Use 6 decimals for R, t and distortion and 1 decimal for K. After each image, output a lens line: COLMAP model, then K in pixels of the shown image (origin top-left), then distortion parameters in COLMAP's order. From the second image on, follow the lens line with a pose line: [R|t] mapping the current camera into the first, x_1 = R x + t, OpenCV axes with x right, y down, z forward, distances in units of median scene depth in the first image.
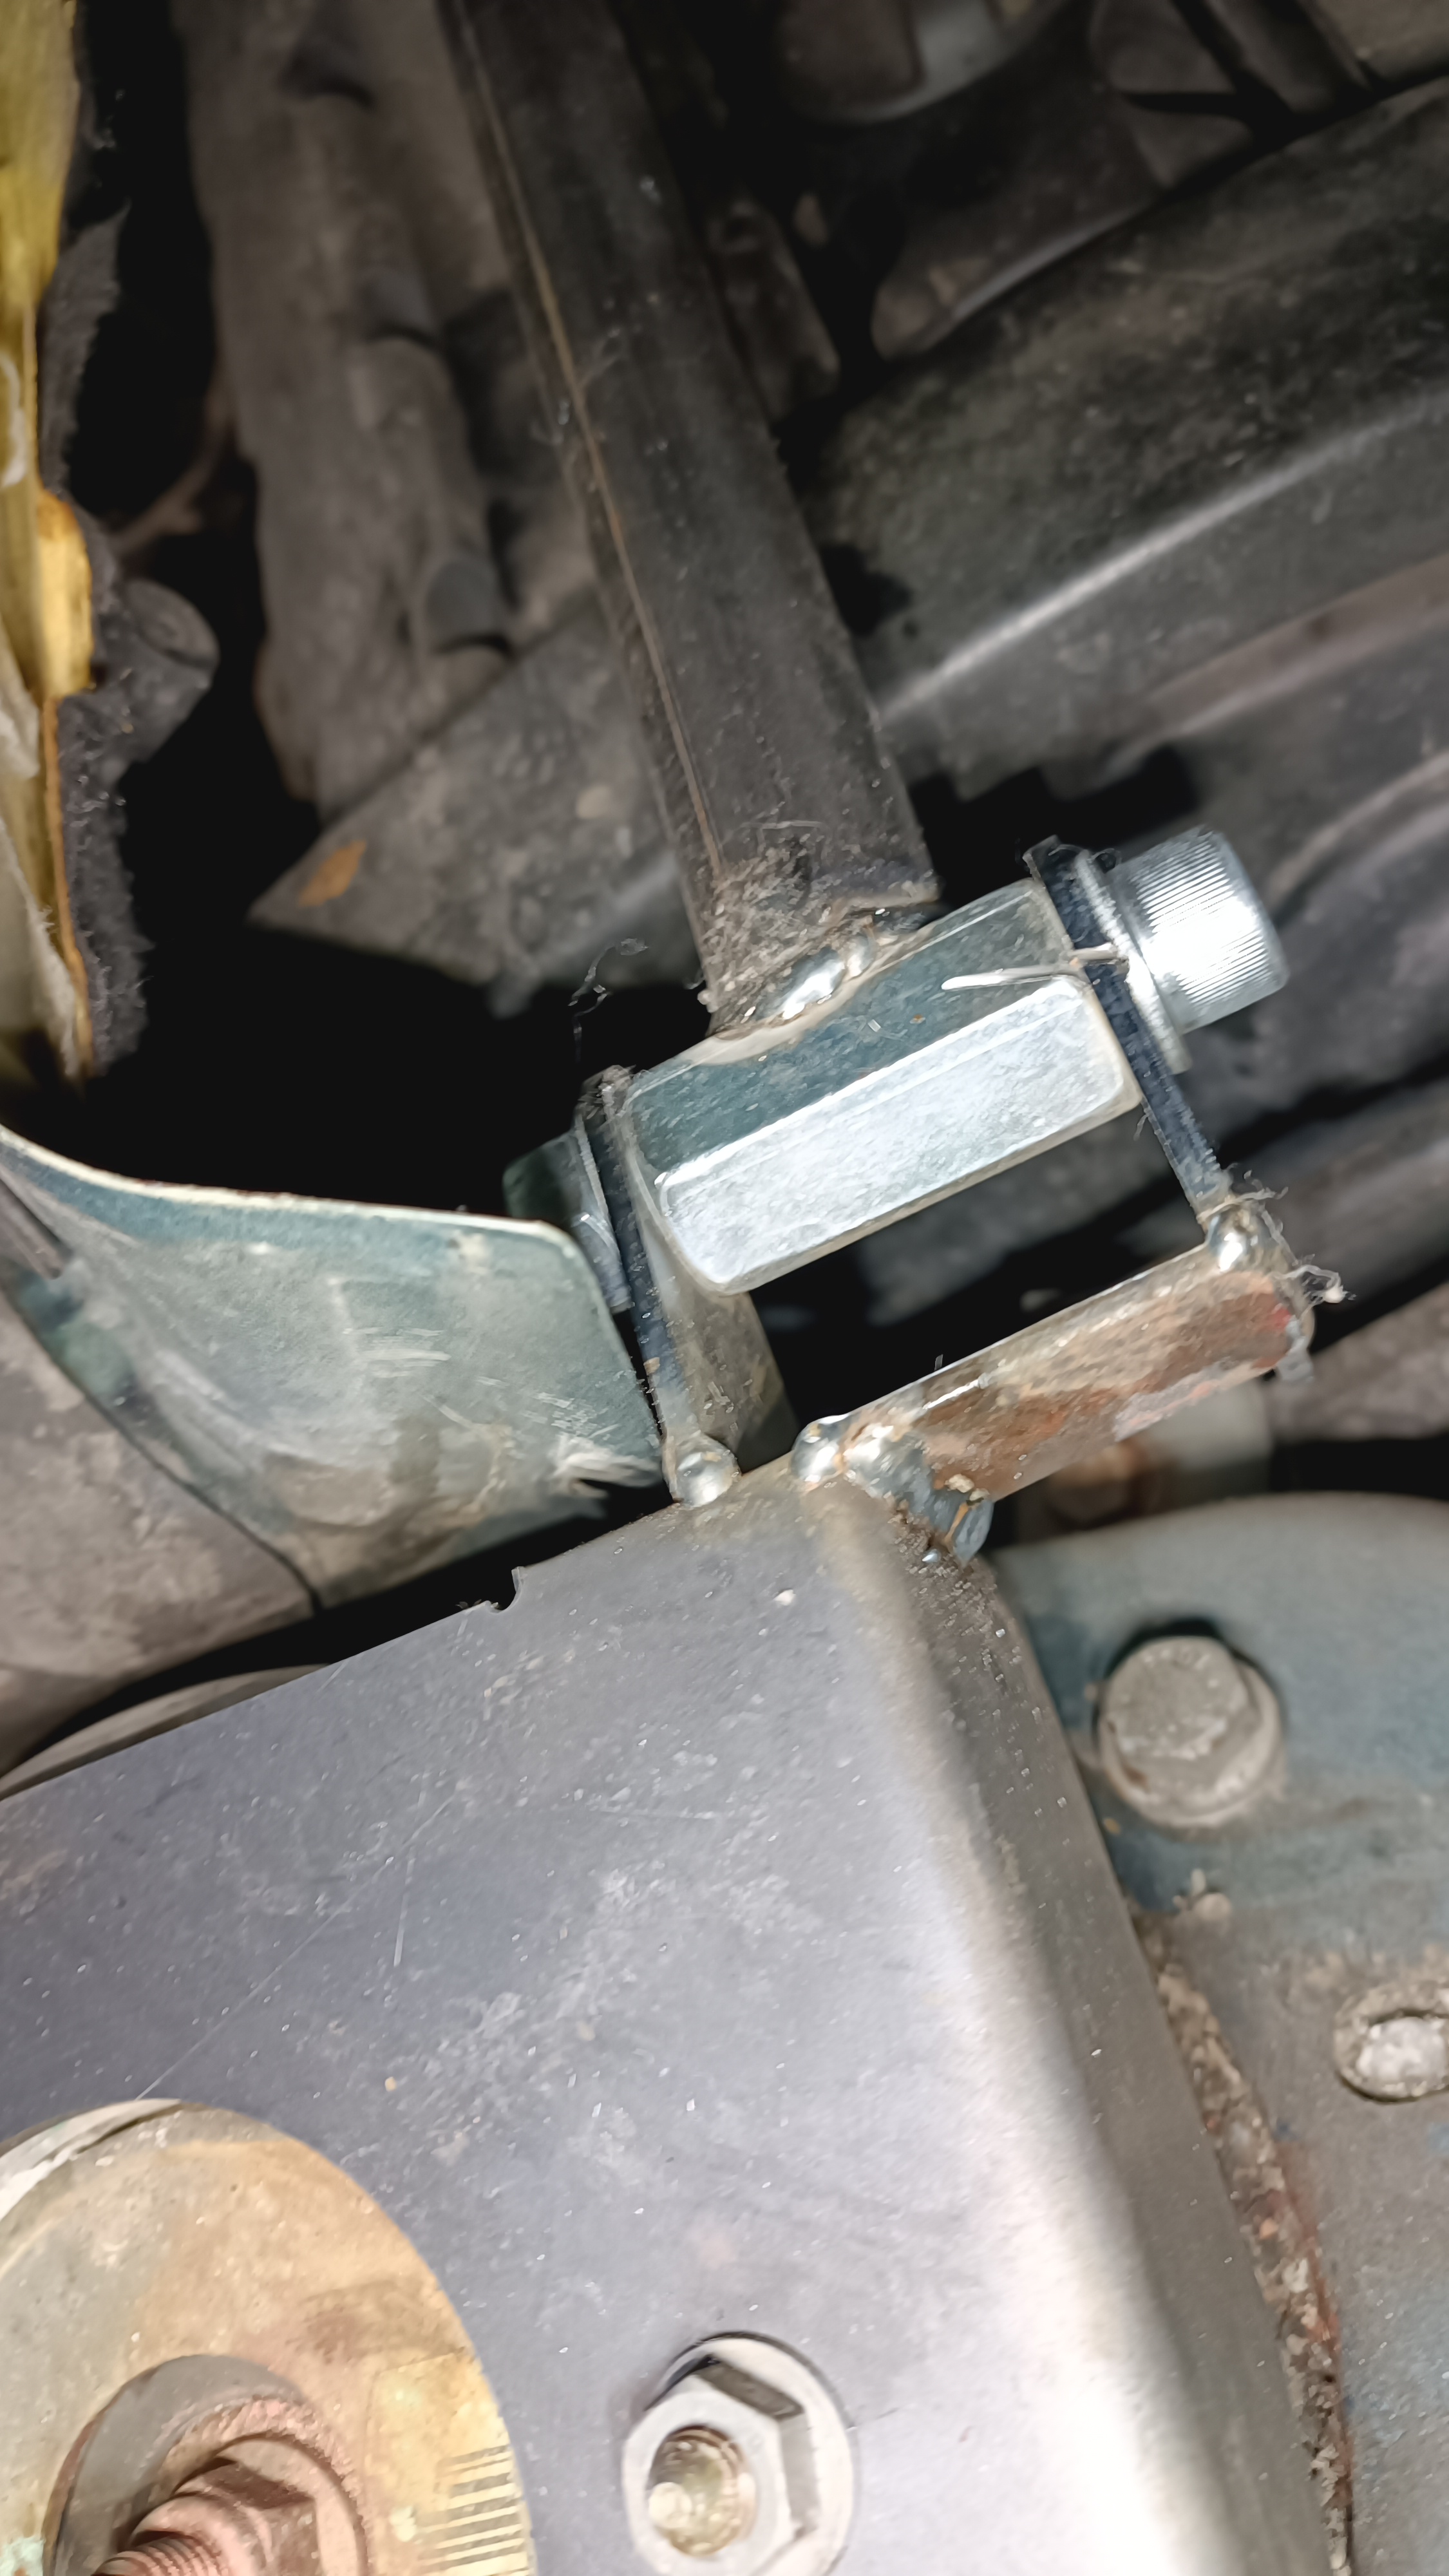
lens RADIAL K [[1941.8, 0, 724.5], [0, 1941.8, 1288.0], [0, 0, 1]] dist [-0.001542, 0.003365]
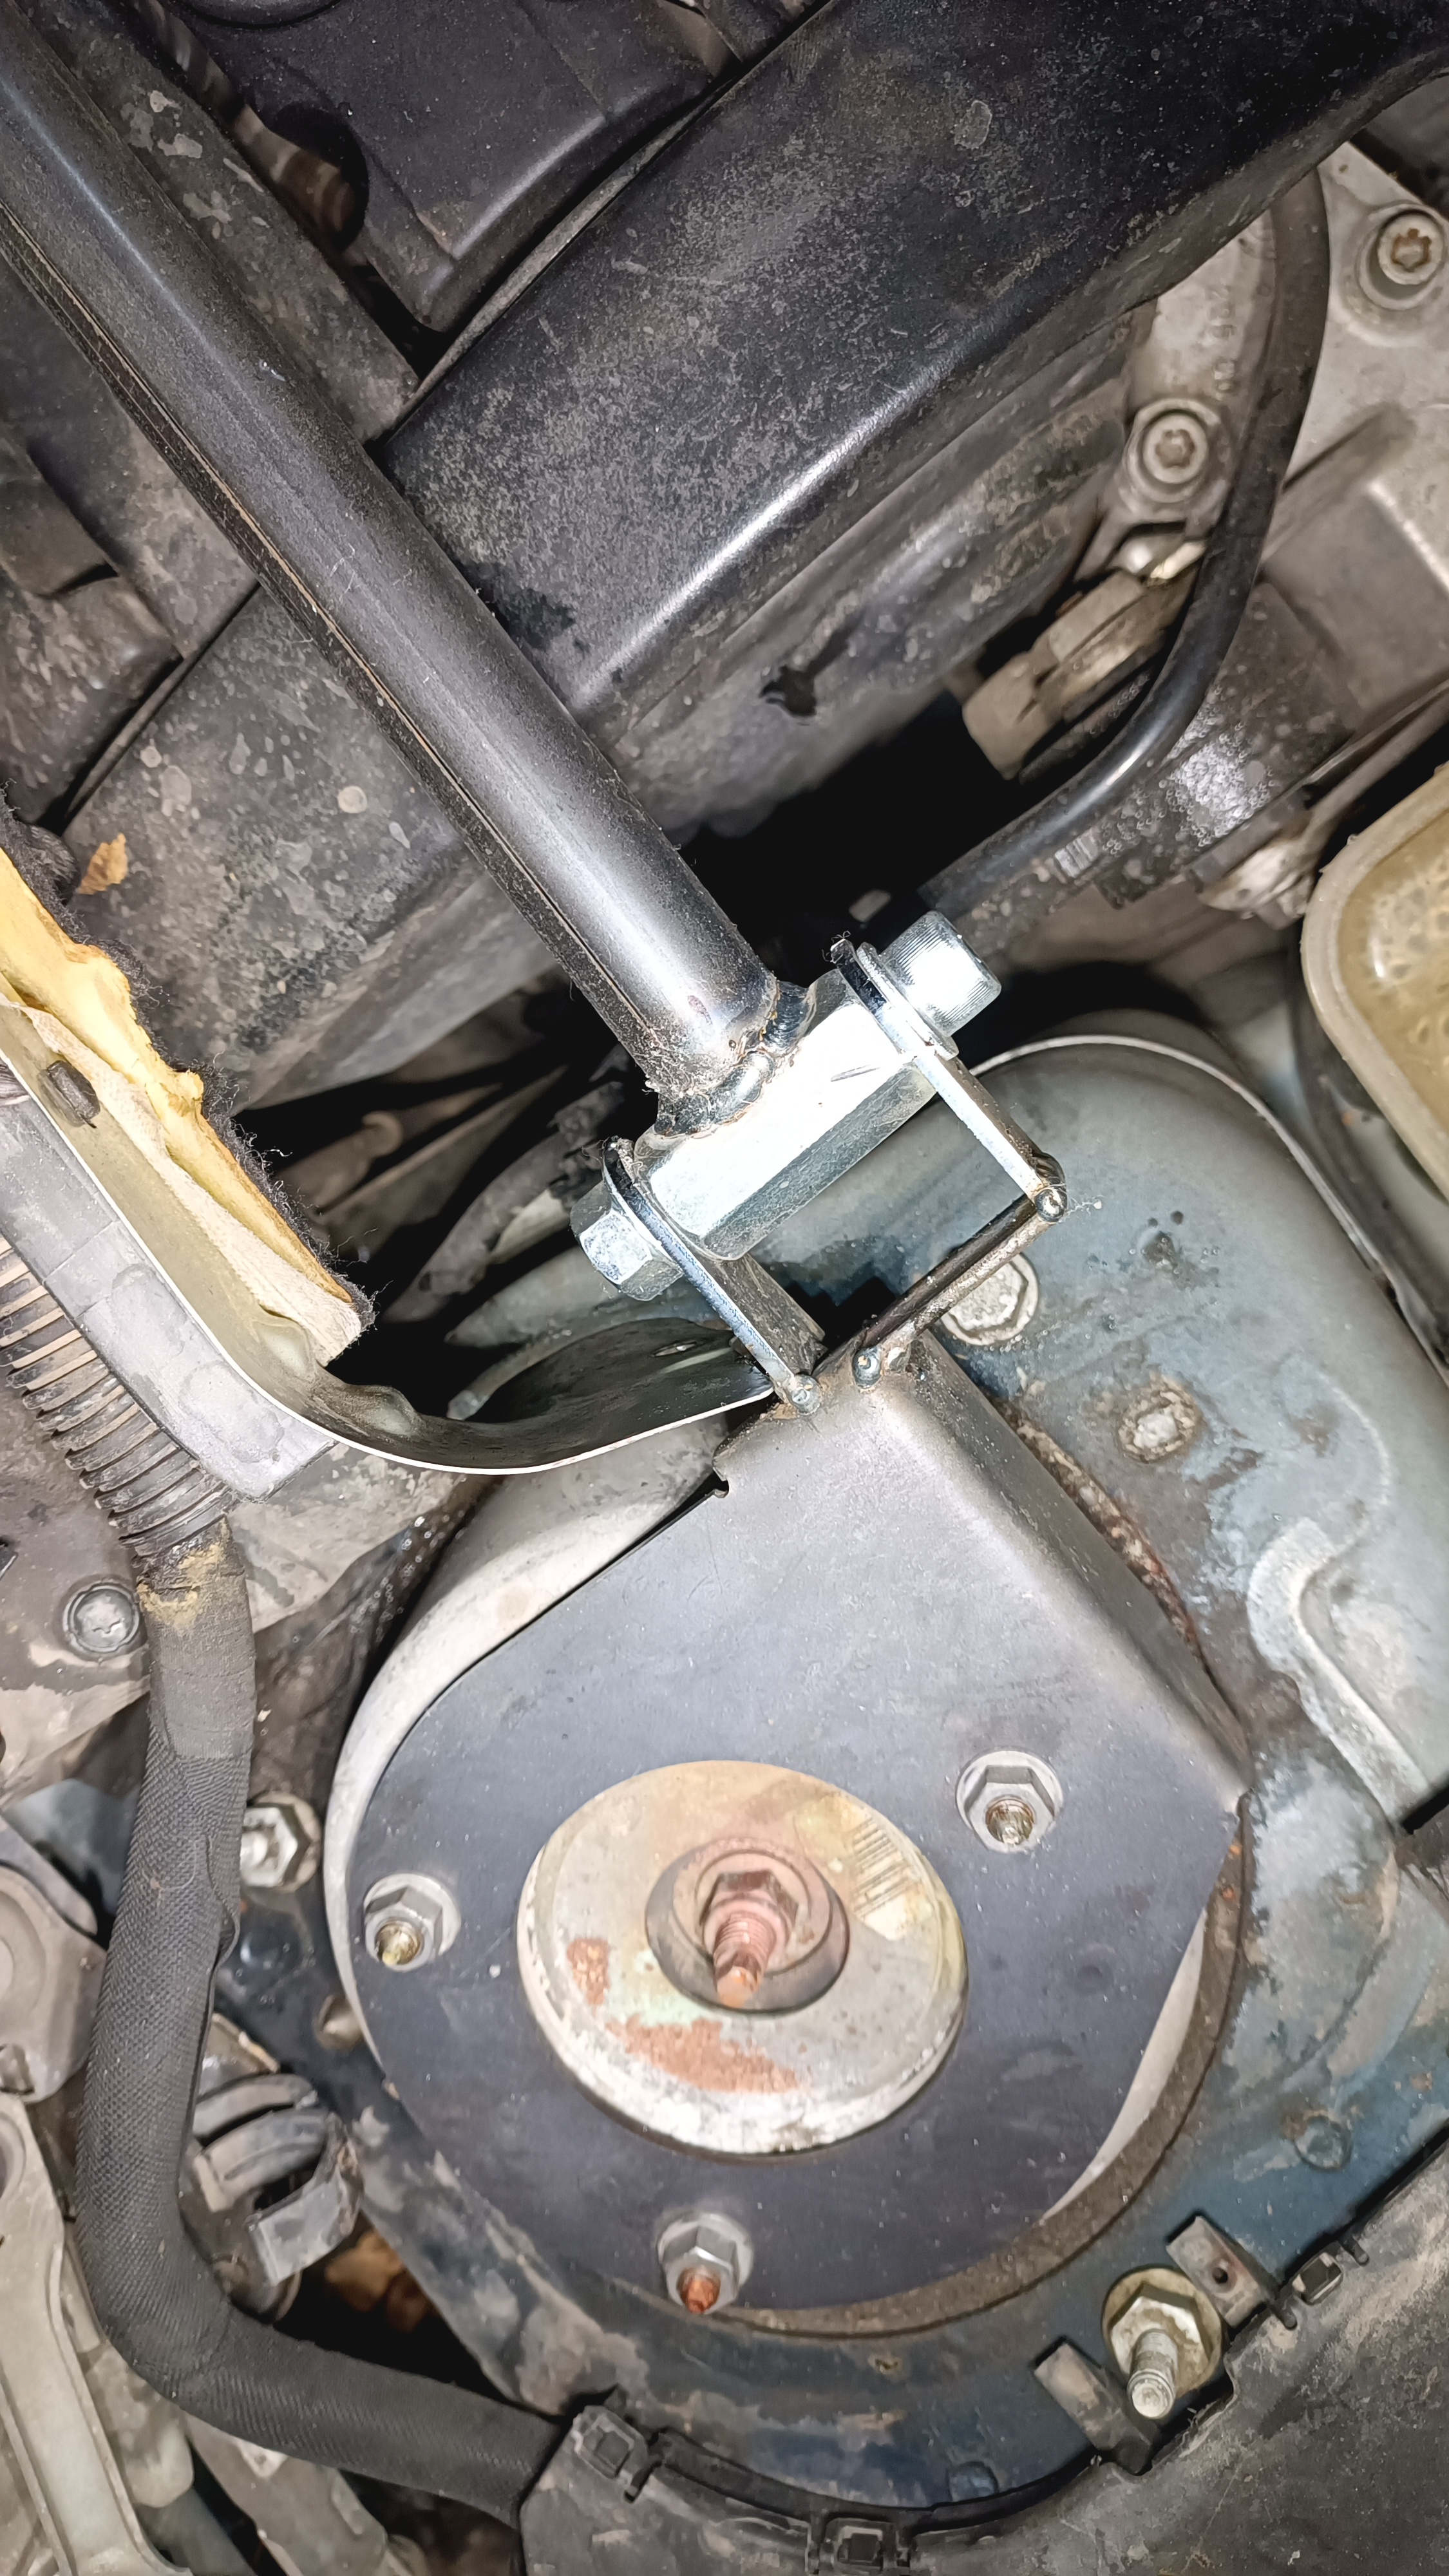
lens RADIAL K [[1903.3, 0, 724.5], [0, 1903.3, 1288.0], [0, 0, 1]] dist [0.009748, 0.007744]
pose [[0.882972, -0.429033, 0.190505, -0.266704], [0.286037, 0.813512, 0.506341, -0.648544], [-0.372215, -0.392593, 0.841027, -0.309285]]
